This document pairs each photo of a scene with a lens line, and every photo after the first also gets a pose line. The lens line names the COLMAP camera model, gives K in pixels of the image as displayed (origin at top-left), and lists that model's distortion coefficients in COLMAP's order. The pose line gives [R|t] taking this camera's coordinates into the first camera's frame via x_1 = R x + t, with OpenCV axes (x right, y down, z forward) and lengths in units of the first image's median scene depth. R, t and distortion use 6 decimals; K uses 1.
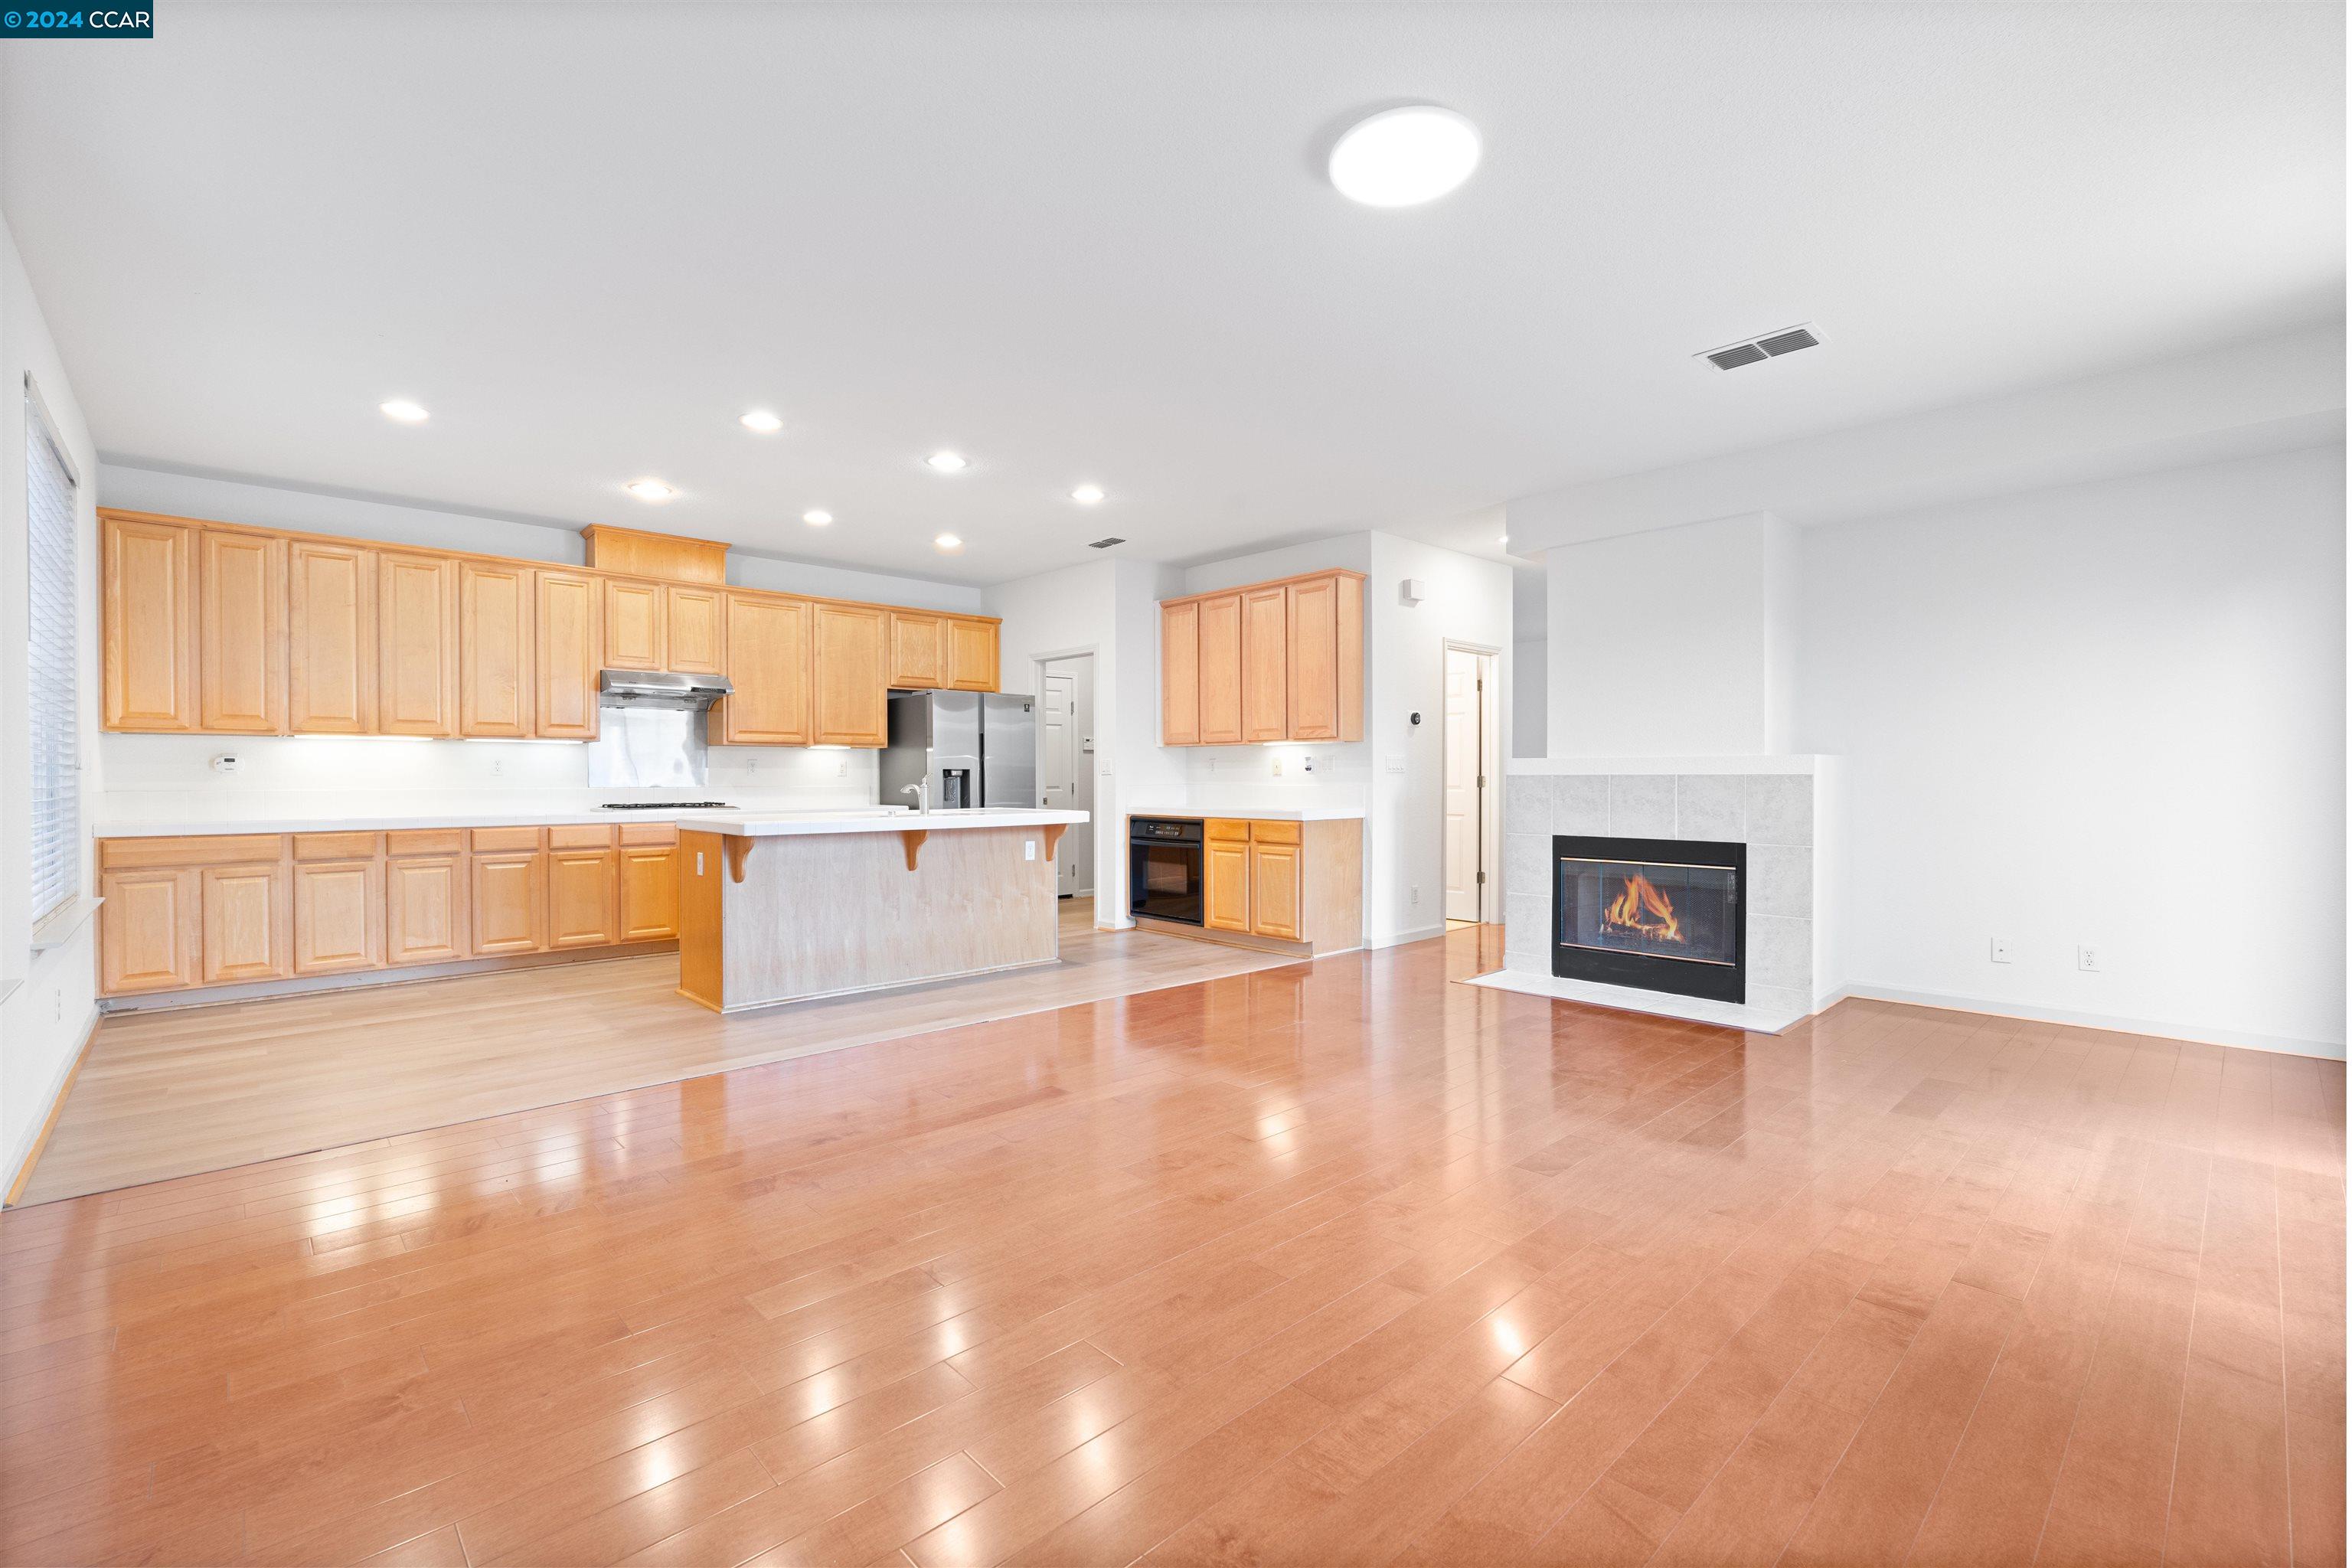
lens RADIAL K [[1026.5, 0, 1175.6], [0, 1026.5, 789.1], [0, 0, 1]] dist [-0.004790, -0.000765]
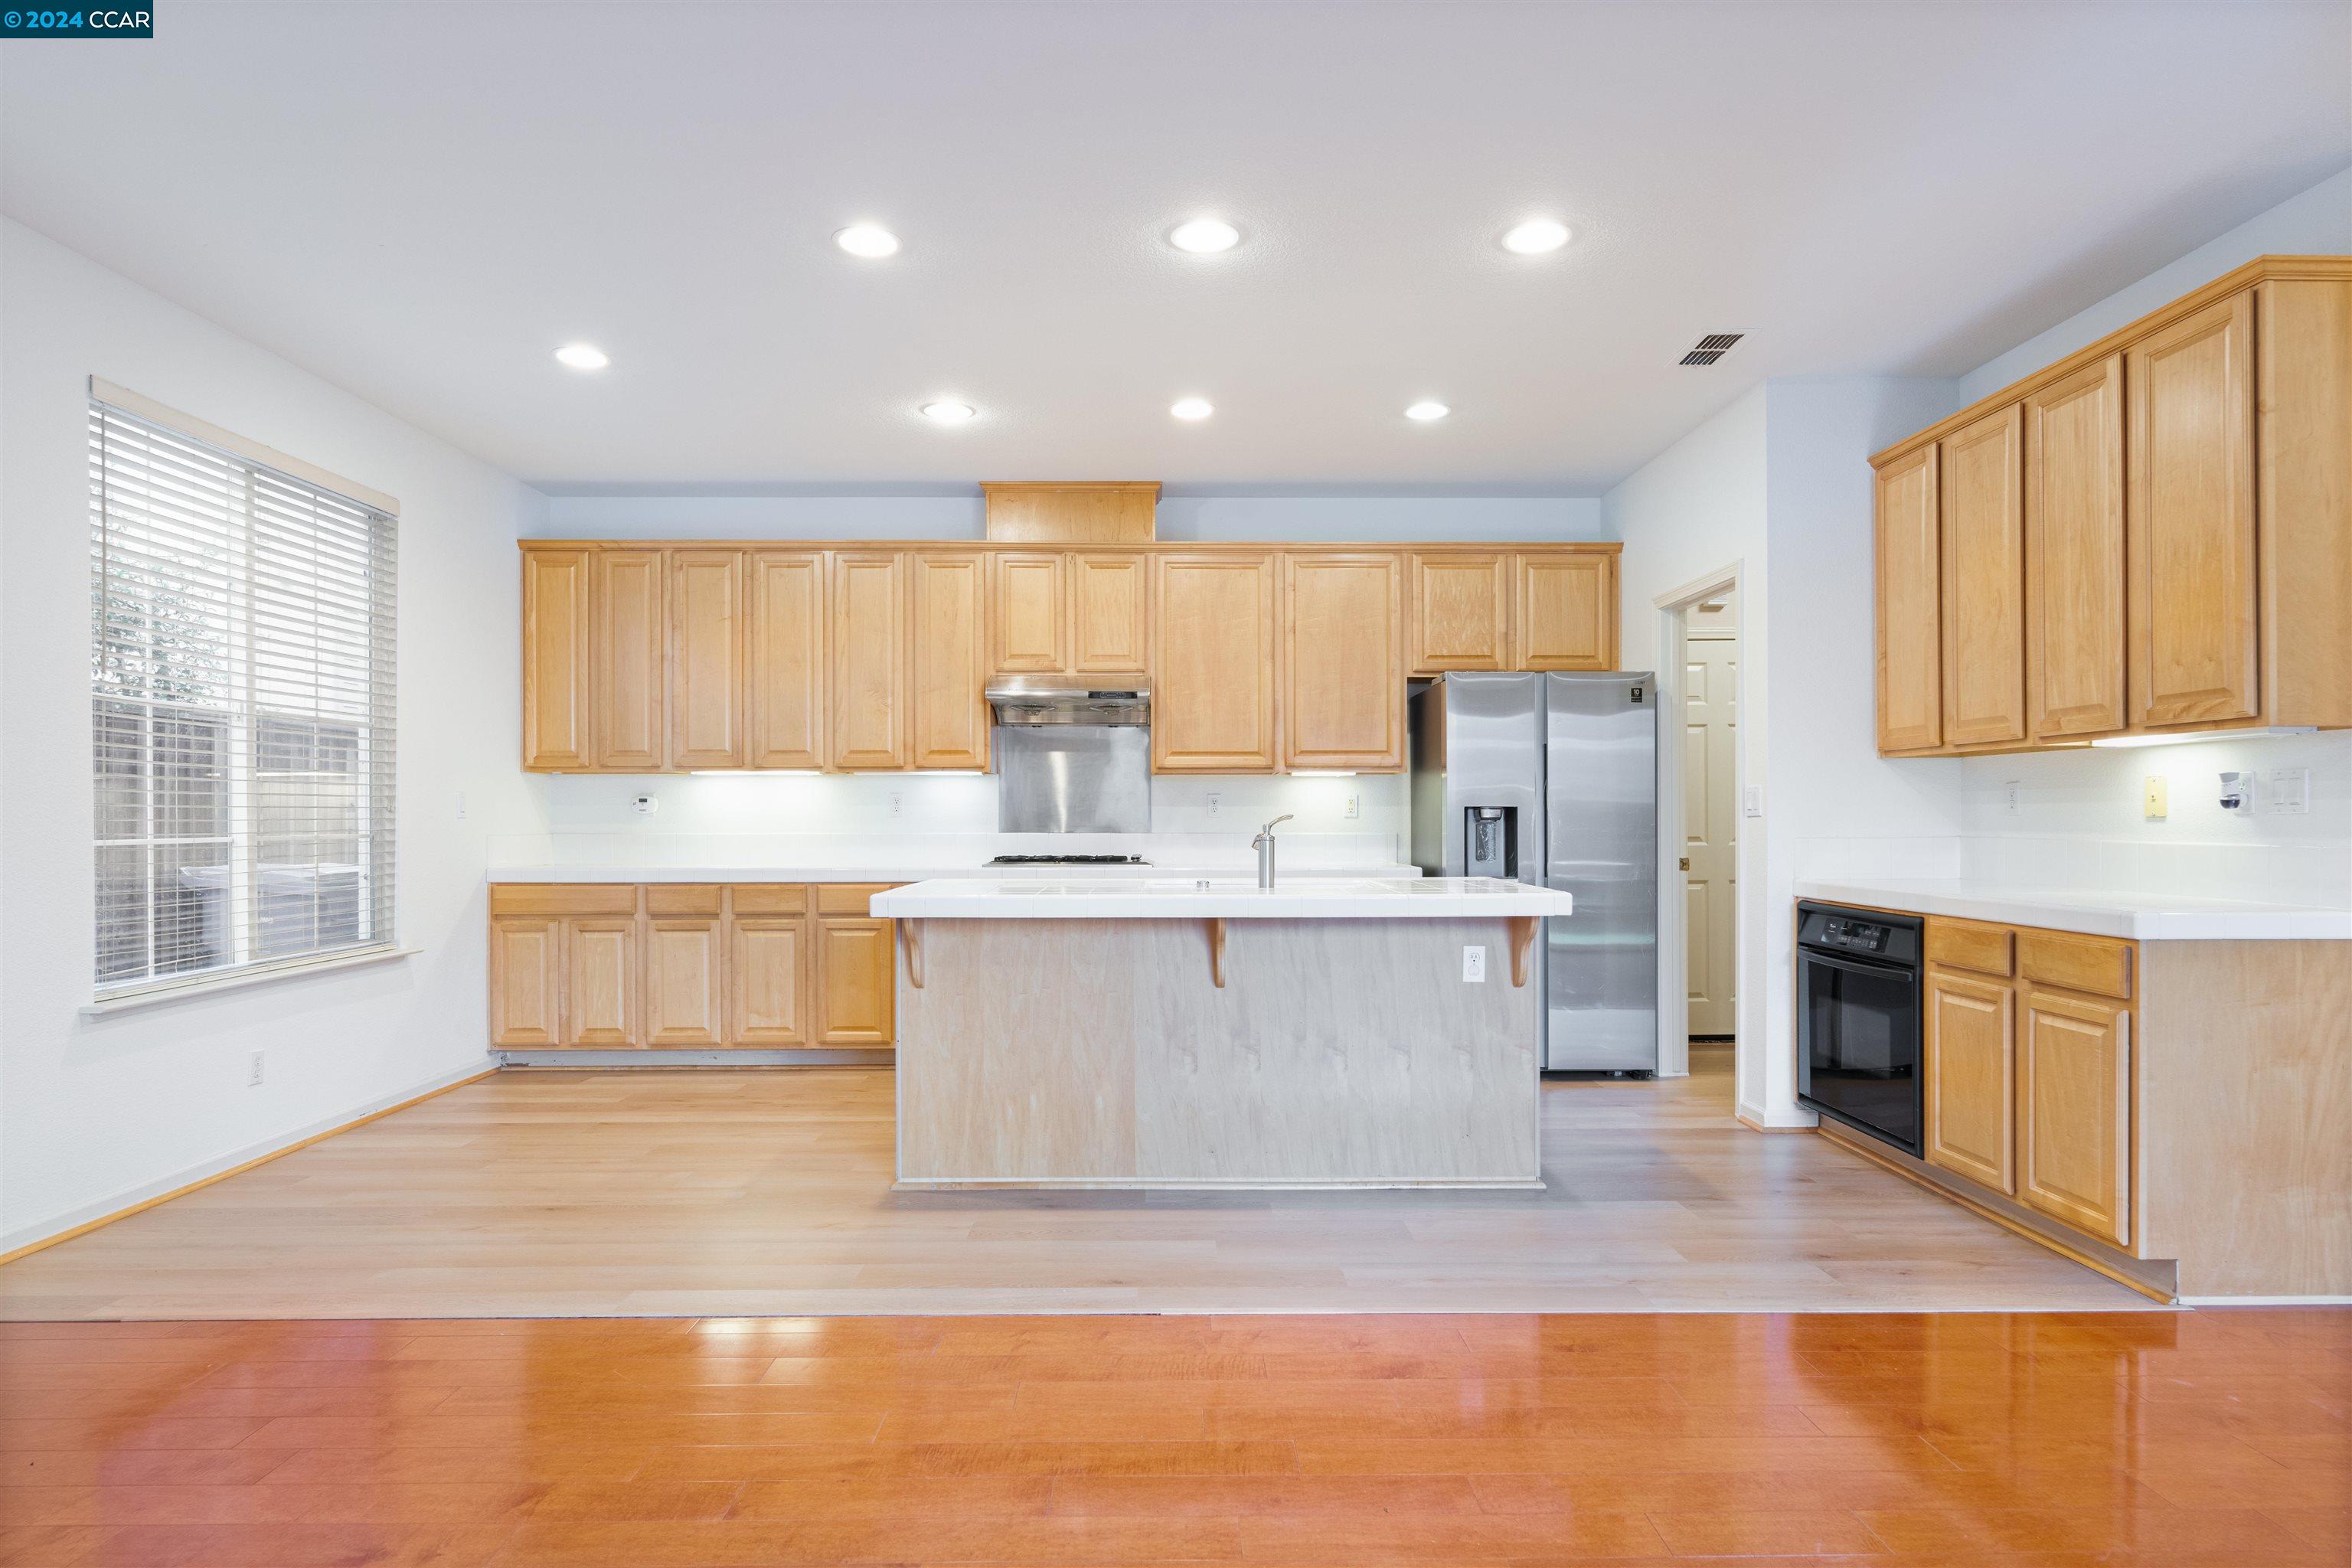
lens RADIAL K [[1317.7, 0, 1163.2], [0, 1317.7, 817.2], [0, 0, 1]] dist [-0.014666, -0.000971]
pose [[0.732647, 0.001190, -0.680608, 0.205713], [-0.009489, 0.999919, -0.008465, -0.007461], [0.680543, 0.012660, 0.732599, 0.430613]]
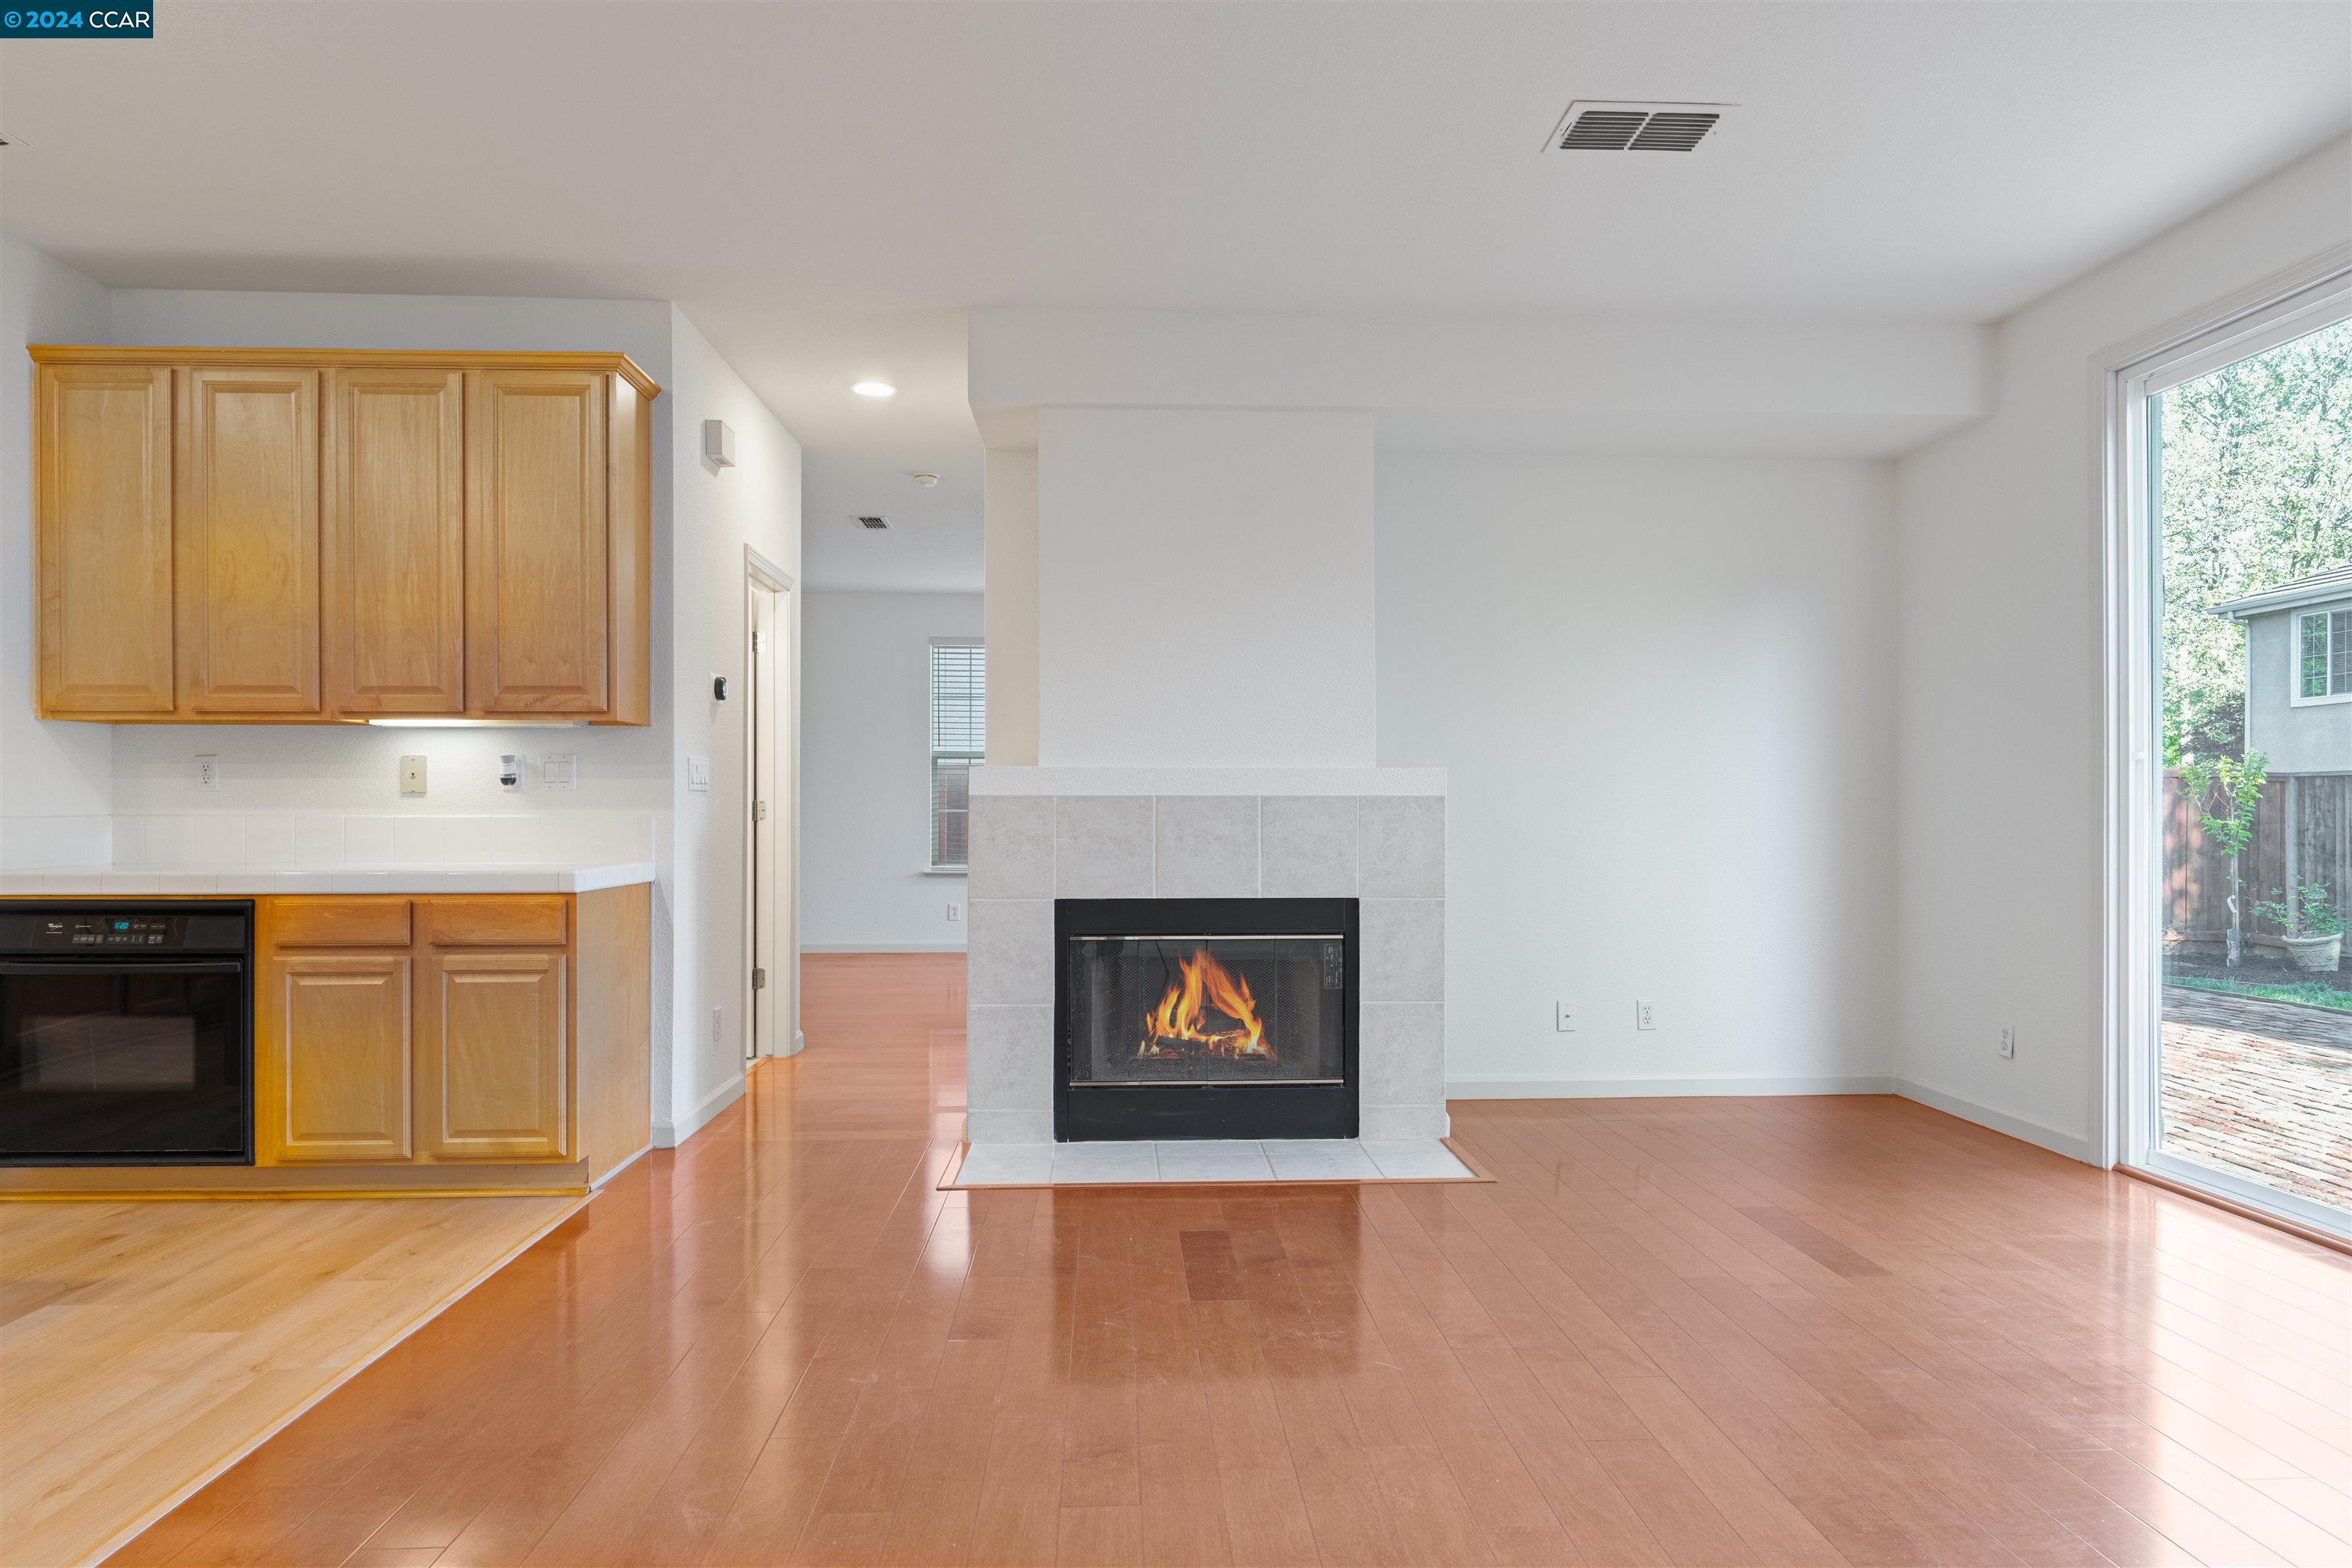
lens RADIAL K [[1373.9, 0, 1180.6], [0, 1373.9, 805.3], [0, 0, 1]] dist [0.008952, -0.006730]
pose [[0.647324, 0.003806, 0.762206, -0.180546], [0.008833, 0.999883, -0.012495, 0.002493], [-0.762164, 0.014822, 0.647214, 0.438573]]
